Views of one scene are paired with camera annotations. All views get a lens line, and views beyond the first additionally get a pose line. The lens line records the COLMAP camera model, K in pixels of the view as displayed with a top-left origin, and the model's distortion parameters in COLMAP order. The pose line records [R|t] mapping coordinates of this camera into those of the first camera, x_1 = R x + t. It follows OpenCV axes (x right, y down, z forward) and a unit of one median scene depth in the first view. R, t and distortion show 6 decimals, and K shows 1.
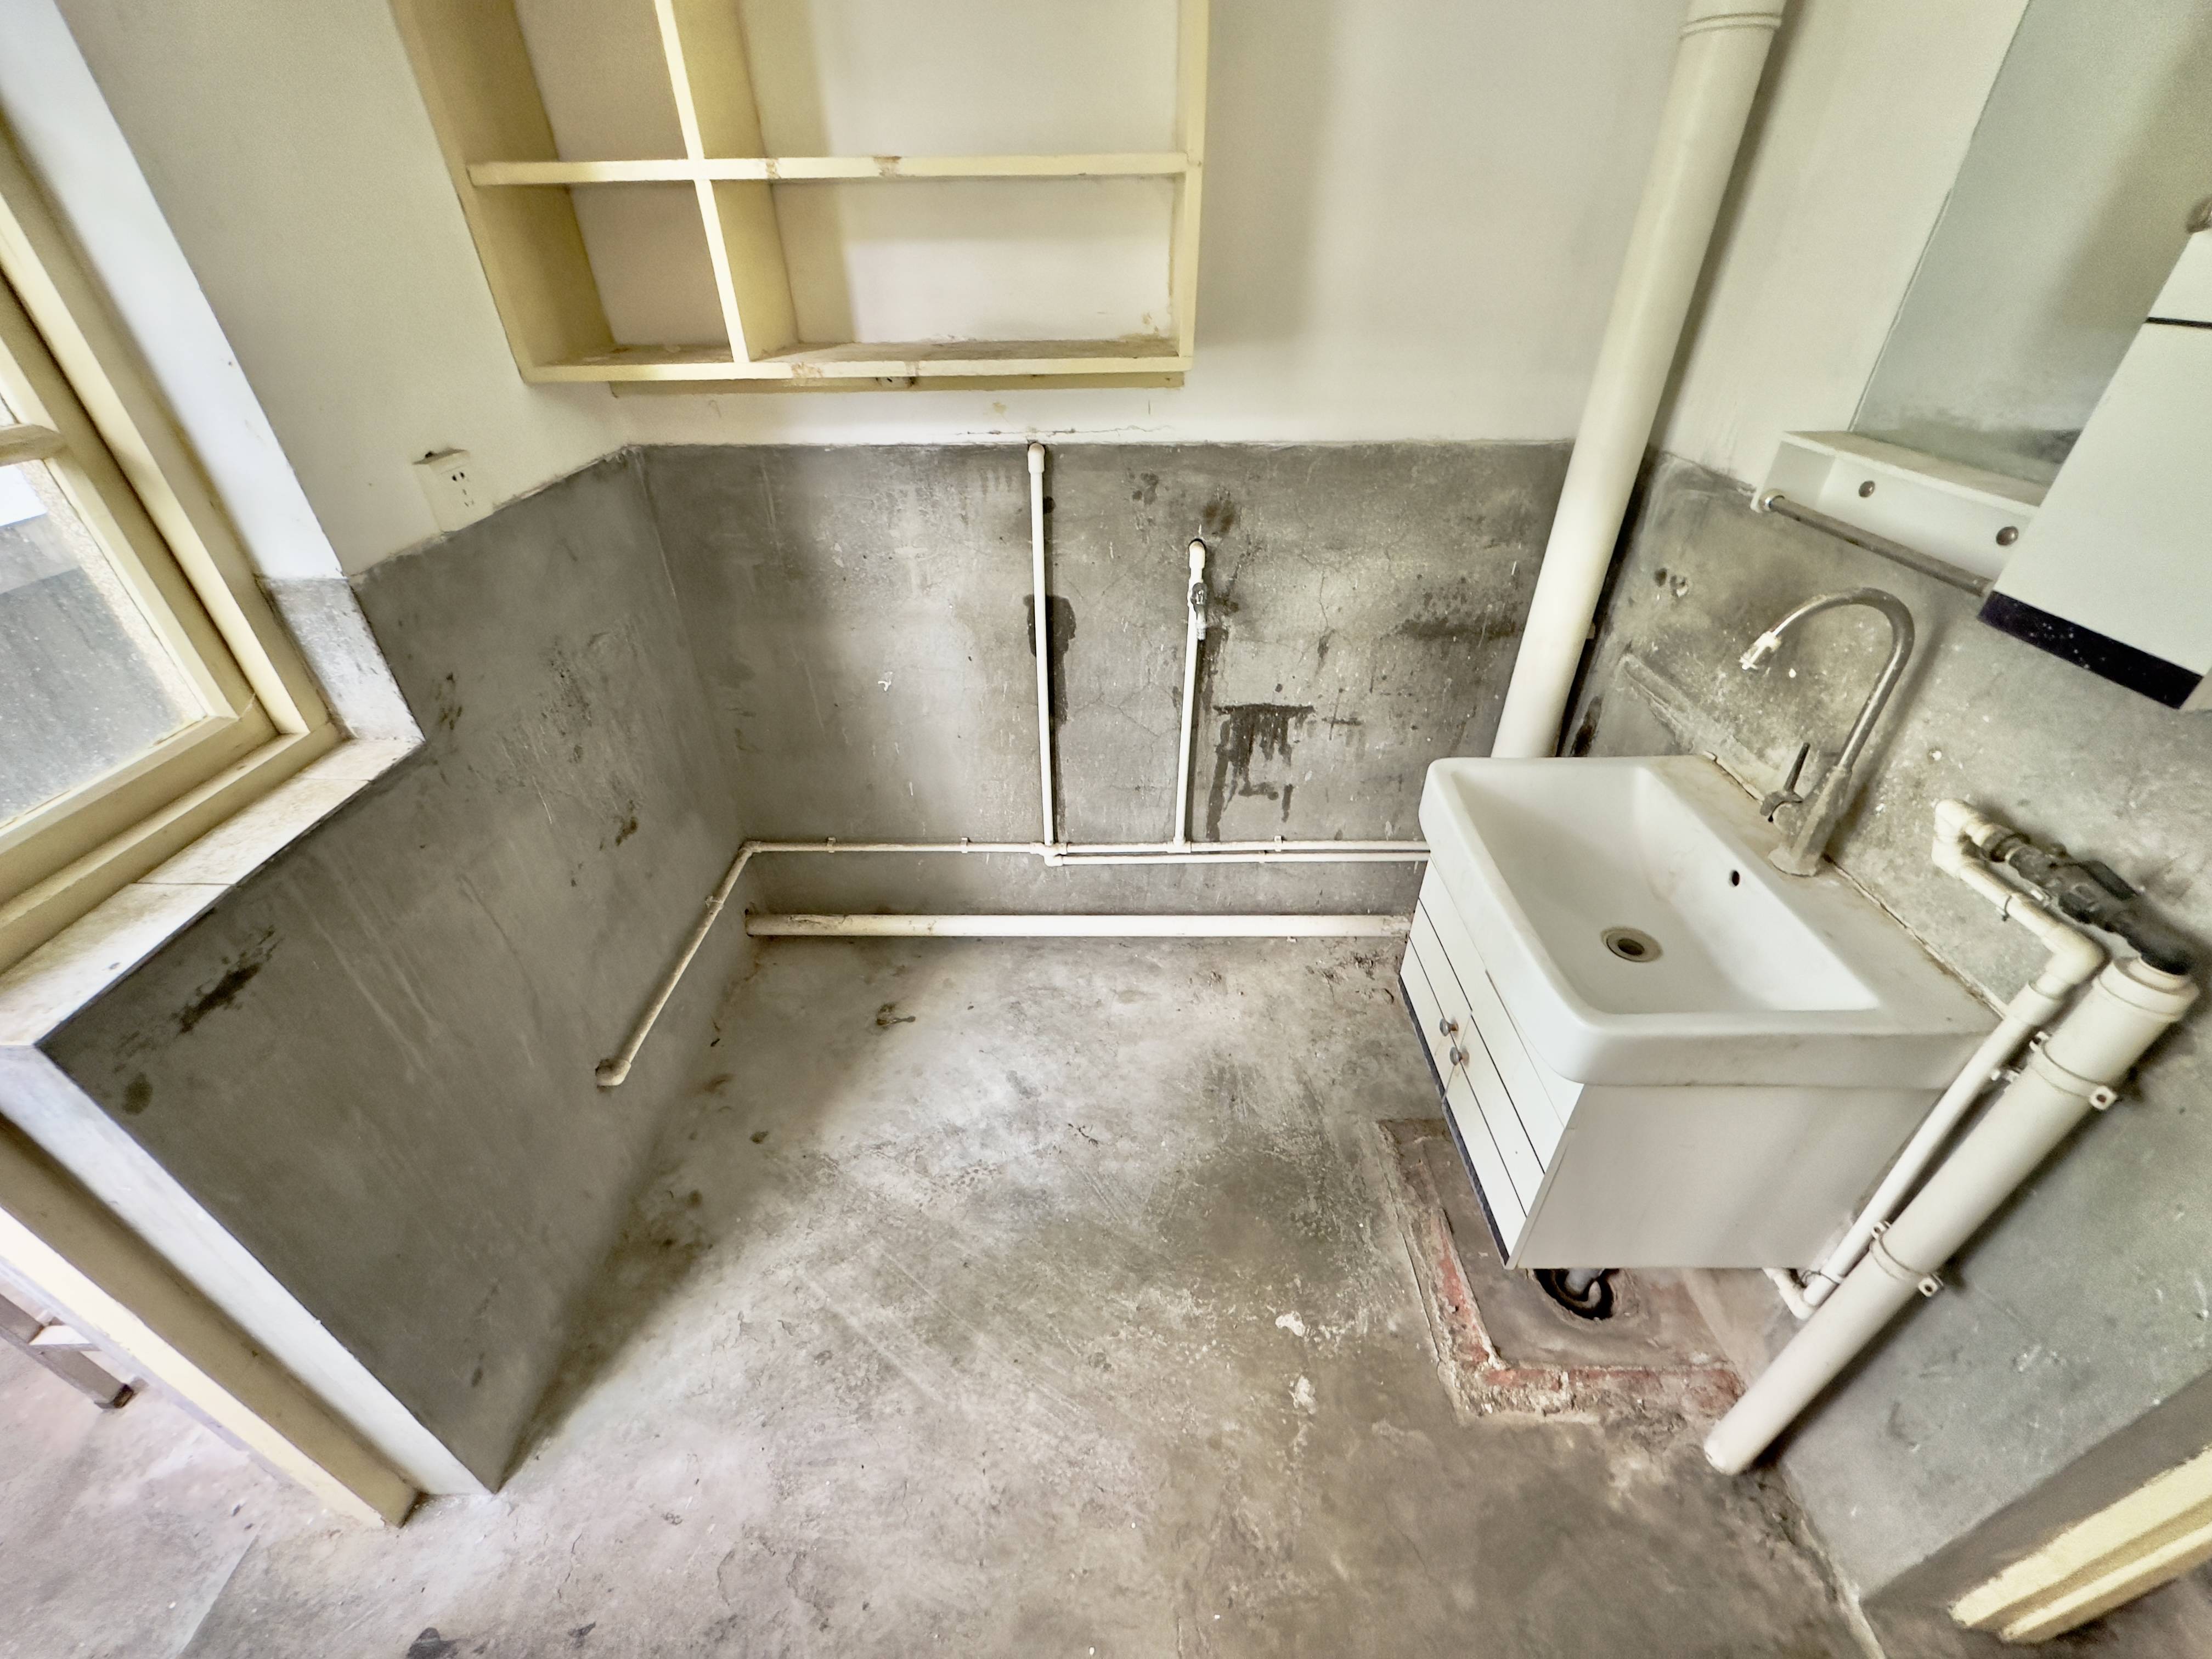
lens RADIAL K [[883.7, 0, 1108.9], [0, 883.7, 826.3], [0, 0, 1]] dist [0.001114, 0.000097]
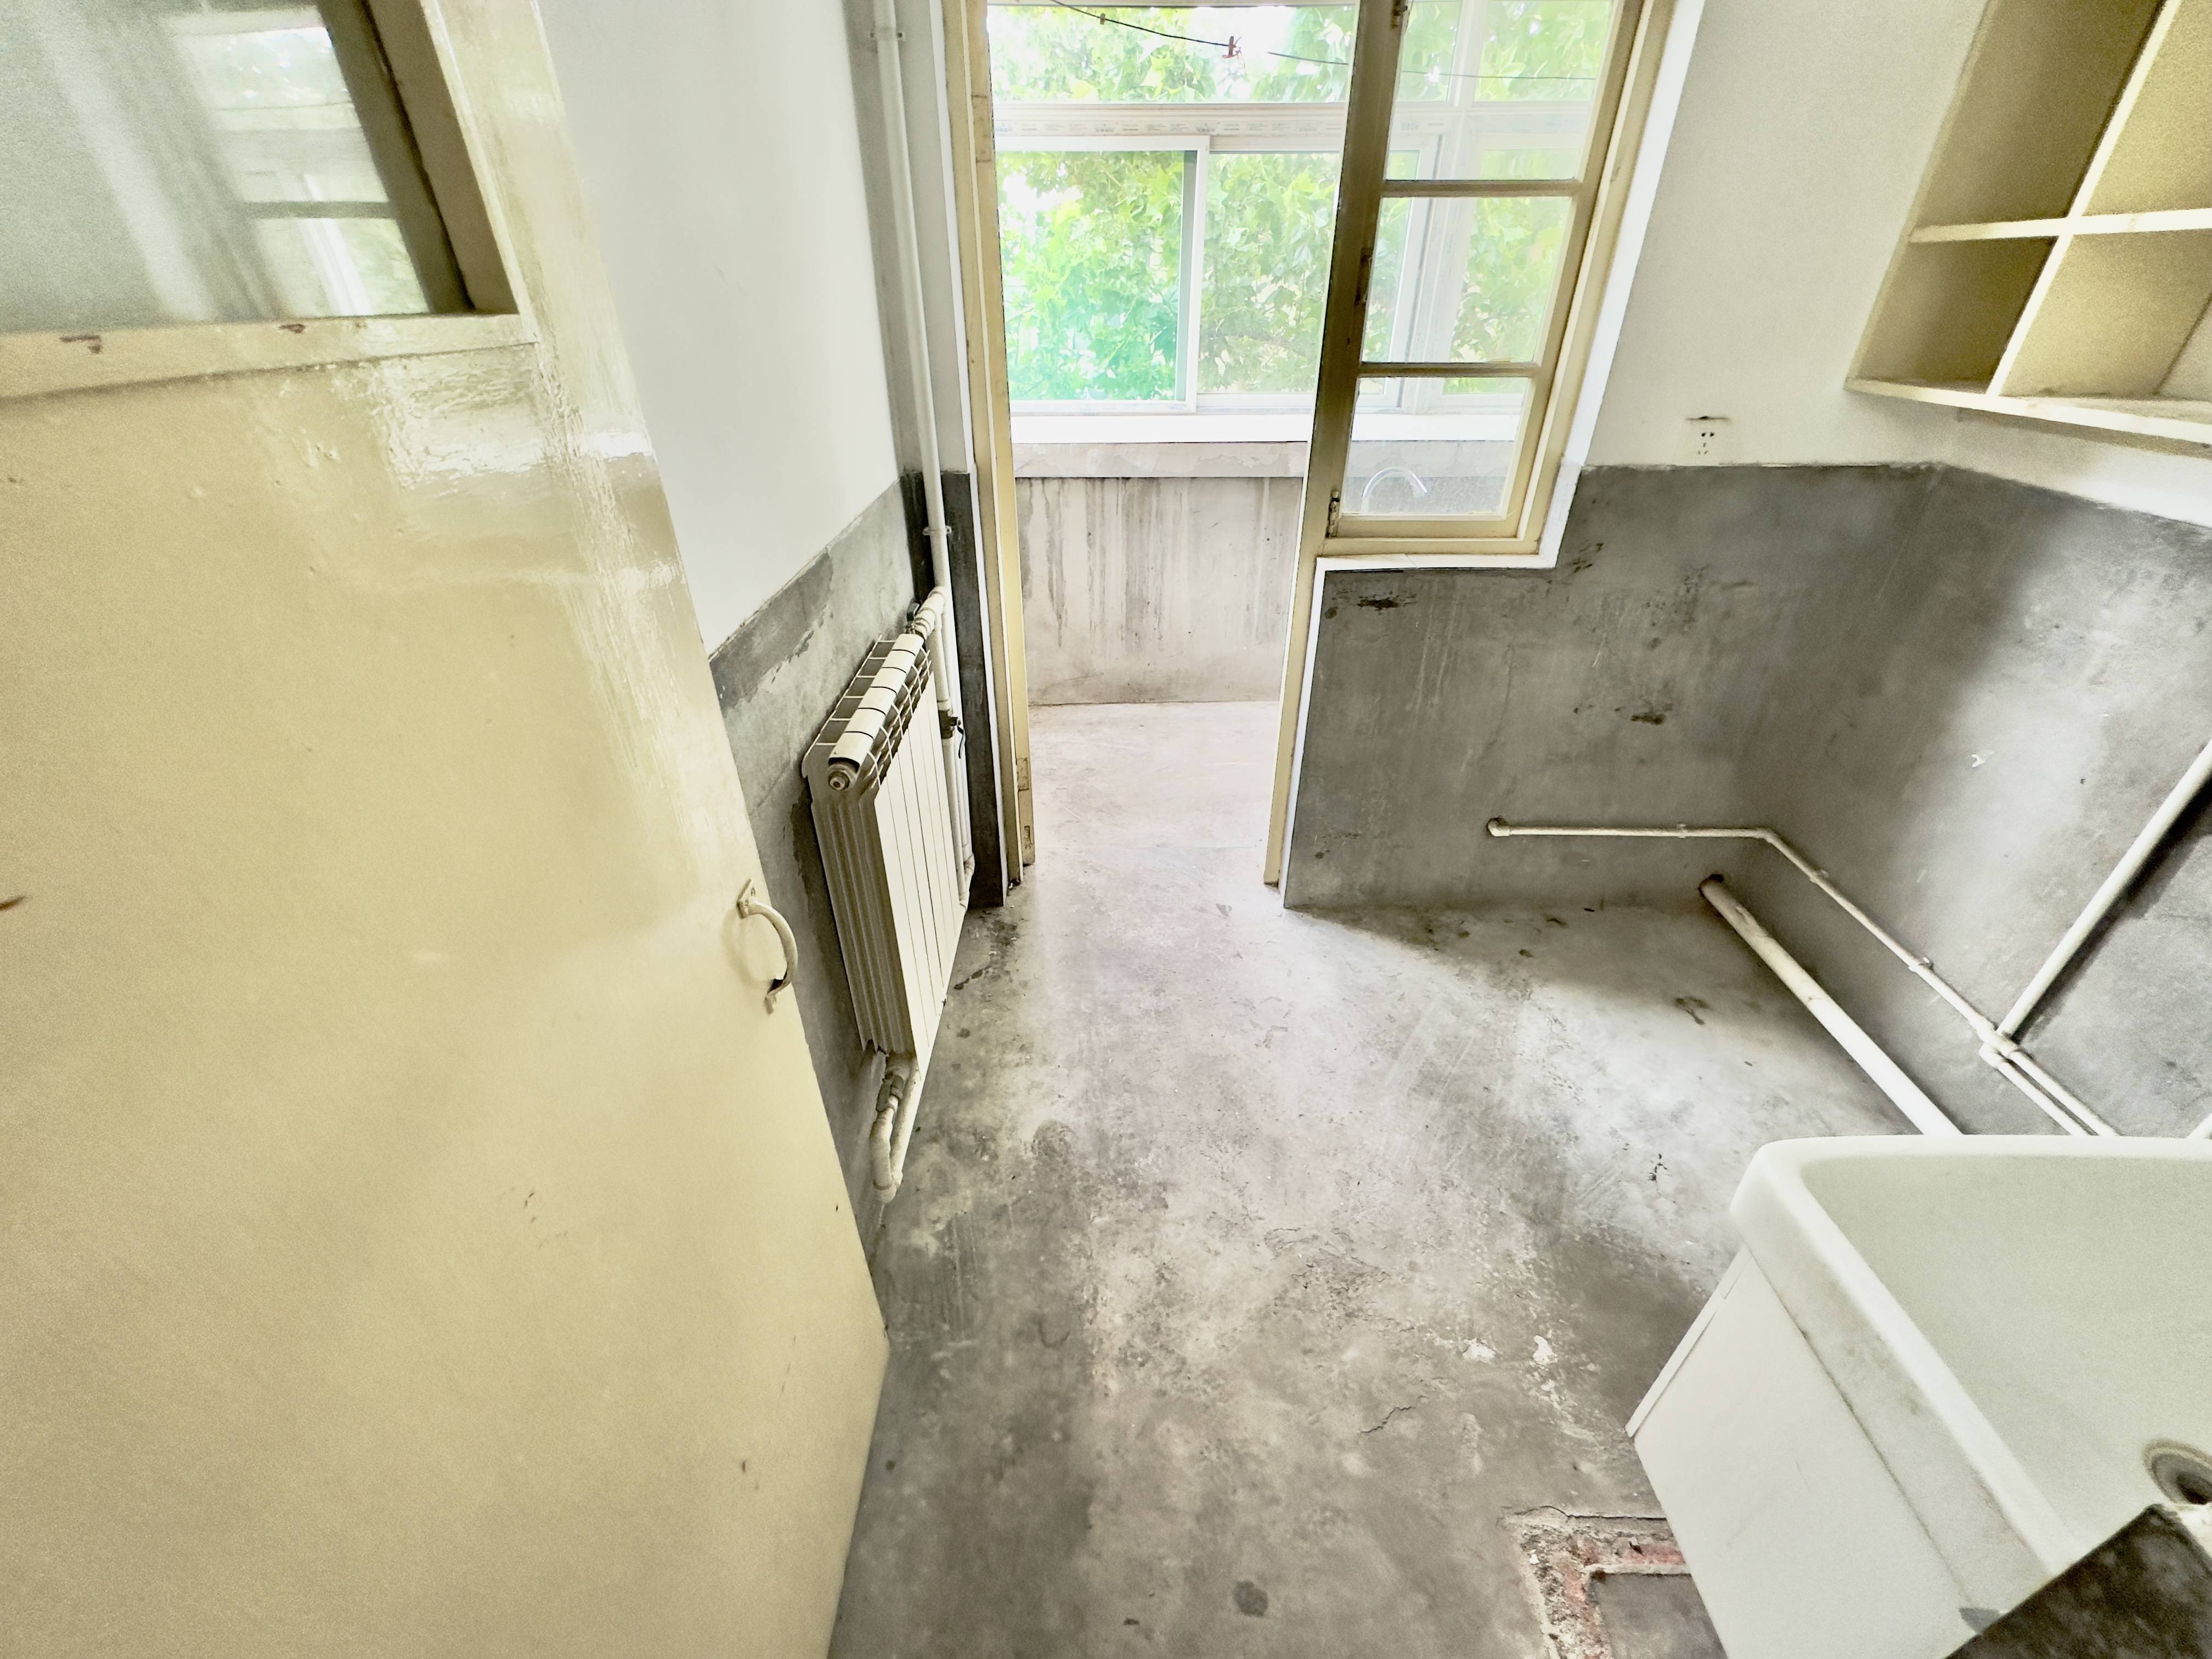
lens RADIAL K [[883.7, 0, 1109.0], [0, 883.7, 826.6], [0, 0, 1]] dist [0.001114, 0.000097]
pose [[-0.010041, 0.534211, -0.845291, 0.692302], [-0.560742, 0.696904, 0.447094, -0.021001], [0.827930, 0.478479, 0.292557, 0.016792]]
